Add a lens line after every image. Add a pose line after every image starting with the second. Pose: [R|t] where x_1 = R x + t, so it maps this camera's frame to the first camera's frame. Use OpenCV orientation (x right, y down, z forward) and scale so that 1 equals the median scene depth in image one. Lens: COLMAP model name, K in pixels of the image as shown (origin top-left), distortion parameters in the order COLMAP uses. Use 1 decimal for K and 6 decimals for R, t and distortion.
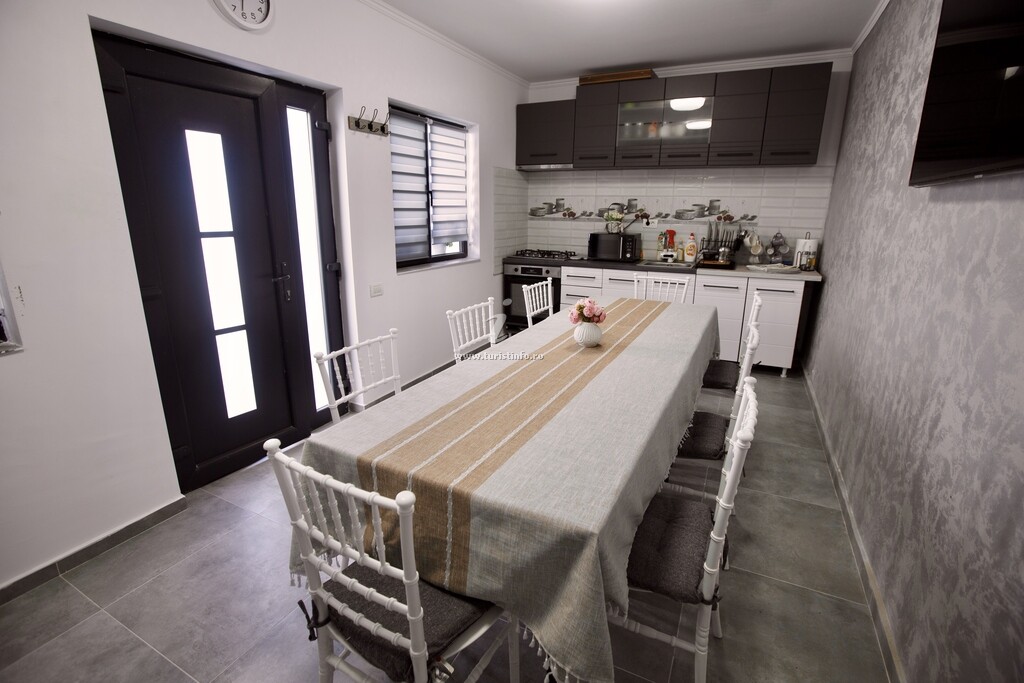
lens RADIAL K [[464.2, 0, 512.0], [0, 464.2, 341.5], [0, 0, 1]] dist [-0.017262, 0.000105]
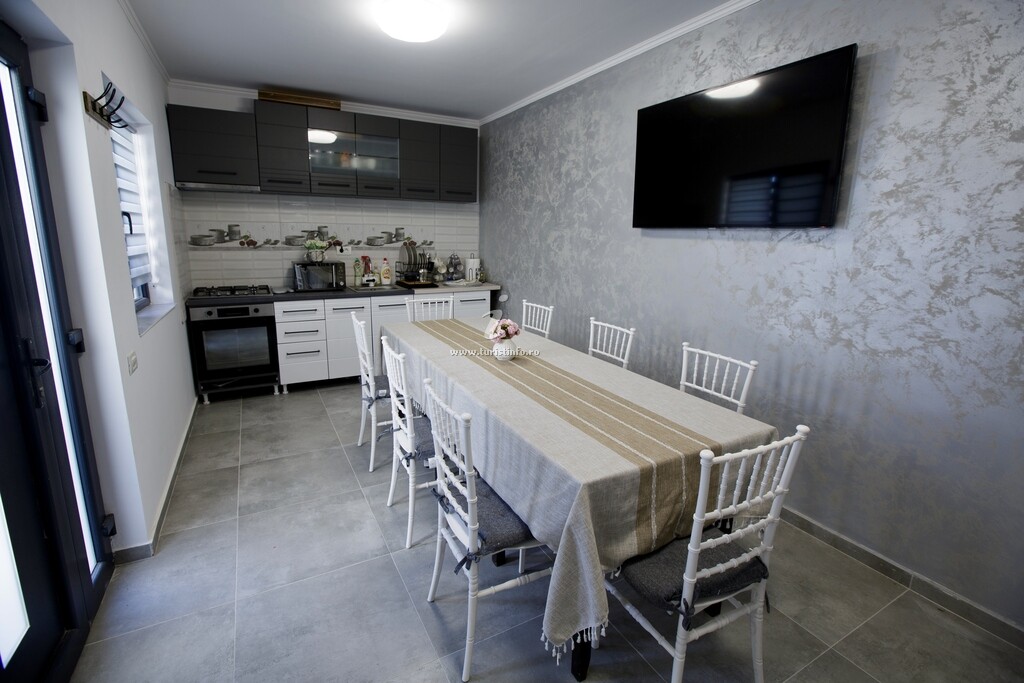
lens RADIAL K [[470.6, 0, 514.5], [0, 470.6, 355.4], [0, 0, 1]] dist [-0.089265, 0.047367]
pose [[0.571845, -0.197779, 0.796164, -0.361685], [0.212667, 0.973065, 0.088976, -0.047768], [-0.792317, 0.118438, 0.598503, 0.143513]]
